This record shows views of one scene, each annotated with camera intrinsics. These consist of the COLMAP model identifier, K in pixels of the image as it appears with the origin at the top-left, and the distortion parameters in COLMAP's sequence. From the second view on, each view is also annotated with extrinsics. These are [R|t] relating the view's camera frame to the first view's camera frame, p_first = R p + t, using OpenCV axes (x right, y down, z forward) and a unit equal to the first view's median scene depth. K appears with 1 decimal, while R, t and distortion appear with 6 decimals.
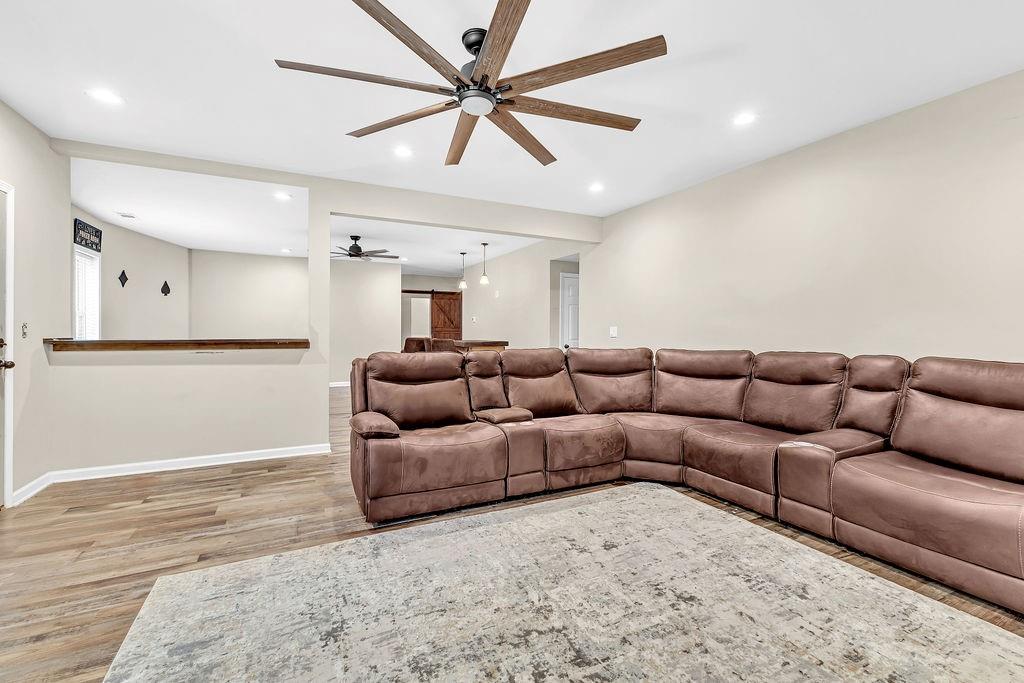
lens RADIAL K [[446.1, 0, 516.6], [0, 446.1, 334.0], [0, 0, 1]] dist [0.000531, -0.000084]
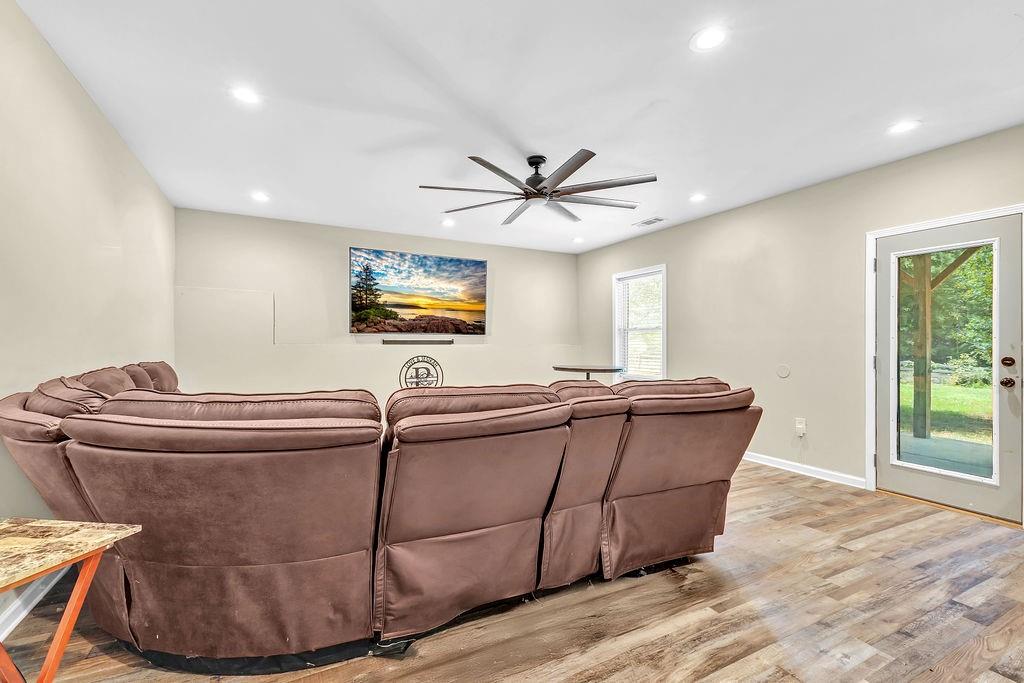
lens RADIAL K [[432.1, 0, 512.0], [0, 432.1, 341.5], [0, 0, 1]] dist [0.107731, -0.000002]
pose [[-0.999856, -0.016677, -0.003219, 0.002724], [-0.016689, 0.999854, 0.003687, -0.010415], [0.003157, 0.003740, -0.999988, 1.982392]]
